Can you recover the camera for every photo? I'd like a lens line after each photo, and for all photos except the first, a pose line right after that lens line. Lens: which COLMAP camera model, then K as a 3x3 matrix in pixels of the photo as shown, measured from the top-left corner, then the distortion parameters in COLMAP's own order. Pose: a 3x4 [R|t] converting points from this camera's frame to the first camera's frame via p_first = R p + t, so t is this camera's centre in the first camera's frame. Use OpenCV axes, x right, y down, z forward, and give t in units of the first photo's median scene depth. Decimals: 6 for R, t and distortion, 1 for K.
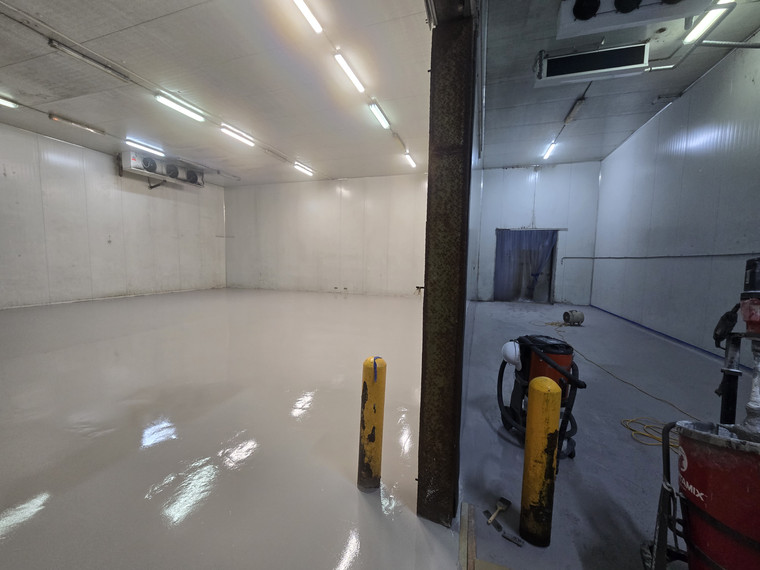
lens RADIAL K [[310.3, 0, 377.8], [0, 310.3, 285.9], [0, 0, 1]] dist [-0.008936, 0.001738]
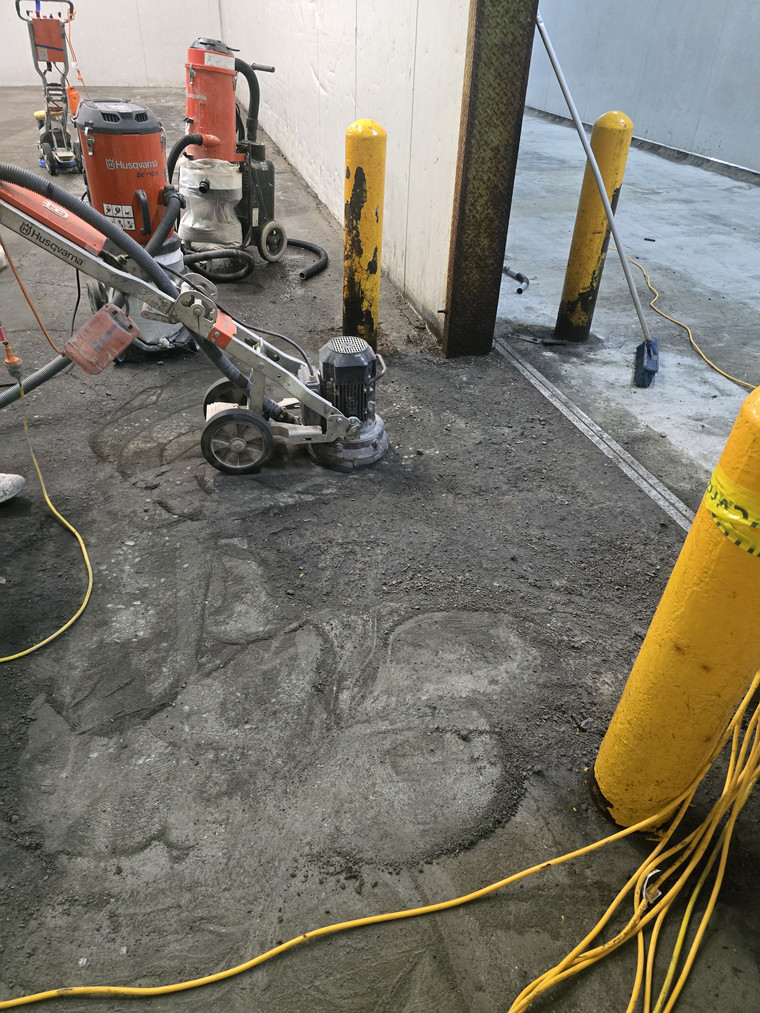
lens RADIAL K [[677.4, 0, 387.4], [0, 677.4, 503.4], [0, 0, 1]] dist [0.053994, -0.047137]
pose [[0.830836, -0.325012, 0.451751, -0.272804], [0.036290, 0.841659, 0.538788, 0.051784], [-0.555333, -0.431250, 0.711076, -0.074490]]
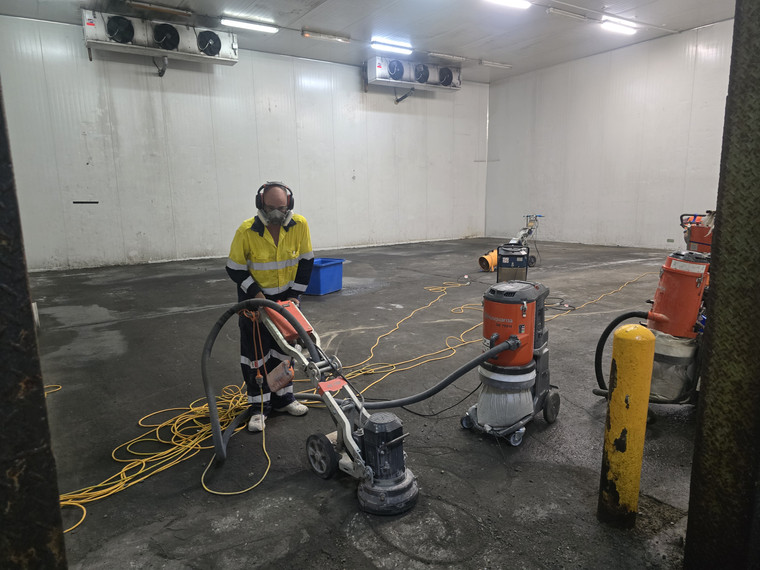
lens RADIAL K [[508.2, 0, 373.5], [0, 508.2, 283.7], [0, 0, 1]] dist [0.053994, -0.047137]
pose [[0.774305, 0.076946, -0.628116, 0.082149], [-0.023065, 0.995352, 0.093500, 0.020096], [0.632391, -0.057910, 0.772481, -0.055866]]
